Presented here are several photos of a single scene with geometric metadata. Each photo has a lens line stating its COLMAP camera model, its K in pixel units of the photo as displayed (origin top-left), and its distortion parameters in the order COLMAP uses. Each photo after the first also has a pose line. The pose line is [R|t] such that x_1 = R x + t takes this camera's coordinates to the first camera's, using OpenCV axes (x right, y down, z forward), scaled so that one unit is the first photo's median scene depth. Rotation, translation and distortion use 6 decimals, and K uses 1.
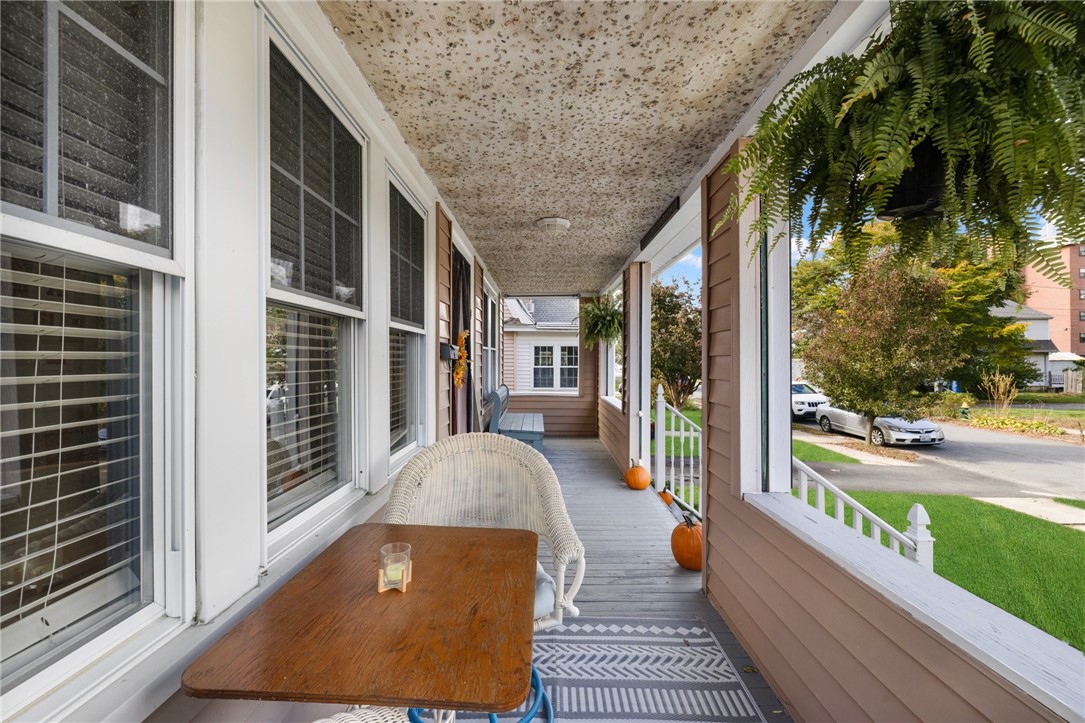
lens RADIAL K [[462.0, 0, 536.3], [0, 462.0, 357.0], [0, 0, 1]] dist [0.000298, 0.000058]
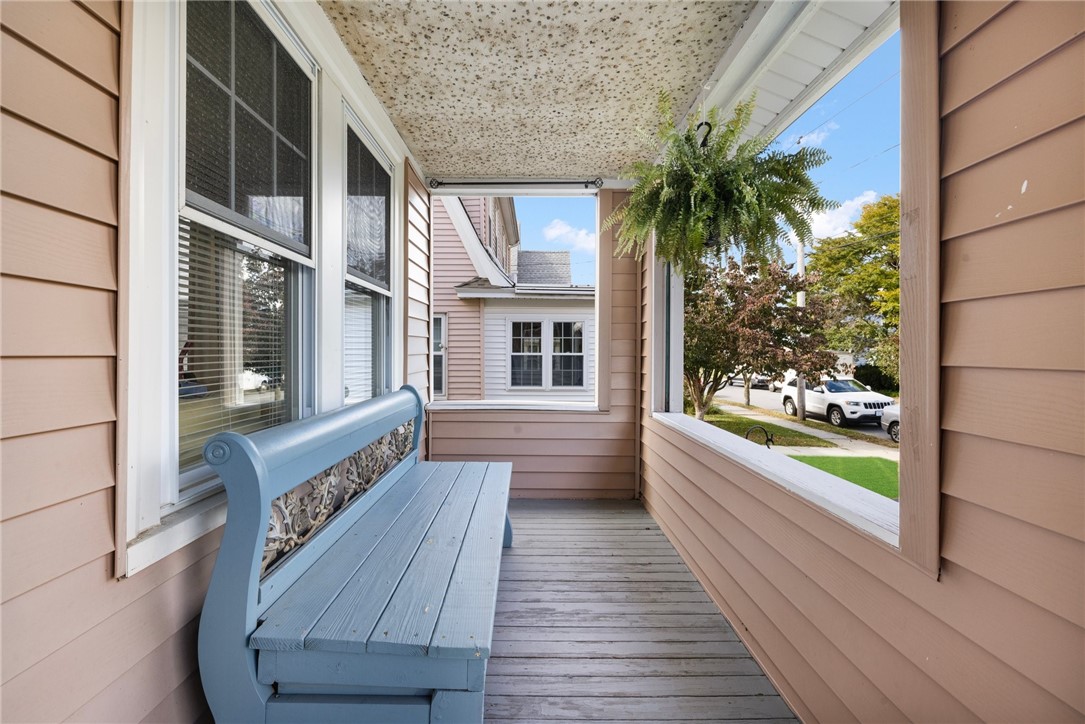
lens RADIAL K [[462.0, 0, 536.3], [0, 462.0, 357.5], [0, 0, 1]] dist [0.000298, 0.000058]
pose [[0.999721, 0.001274, 0.023606, 0.036536], [-0.001592, 0.999908, 0.013446, 0.045044], [-0.023586, -0.013480, 0.999631, 0.911947]]
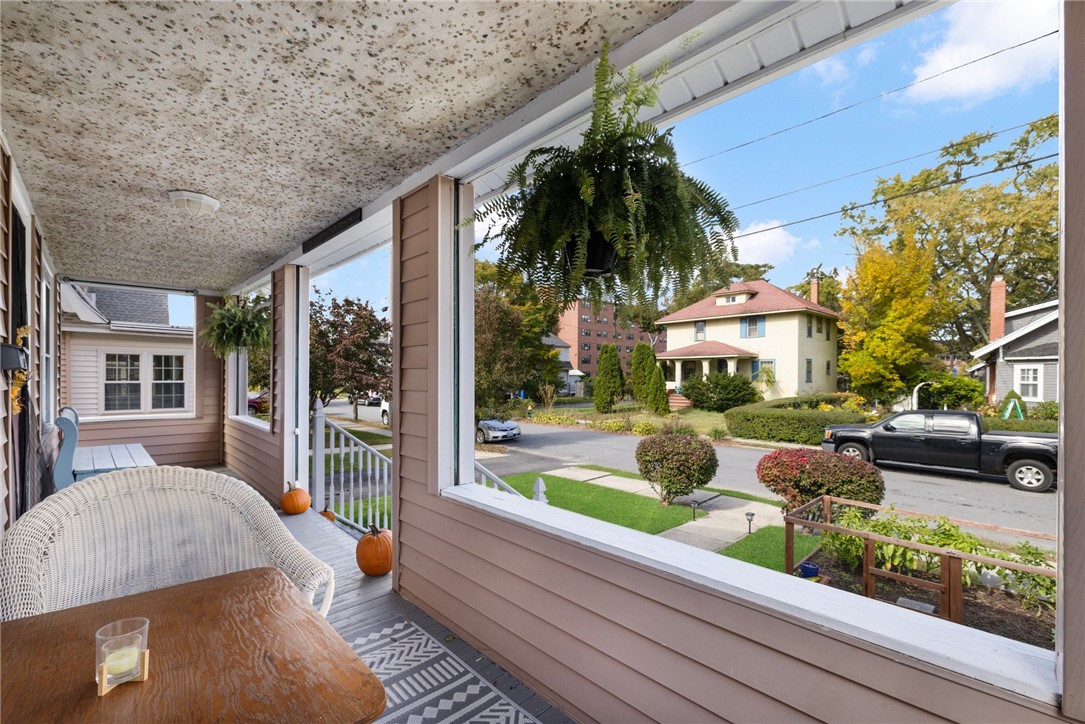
lens RADIAL K [[465.7, 0, 539.4], [0, 465.7, 377.5], [0, 0, 1]] dist [-0.002526, -0.000105]
pose [[0.712590, -0.001243, 0.701580, -0.079018], [-0.008353, 0.999913, 0.010255, 0.002736], [-0.701531, -0.013168, 0.712517, 0.007283]]
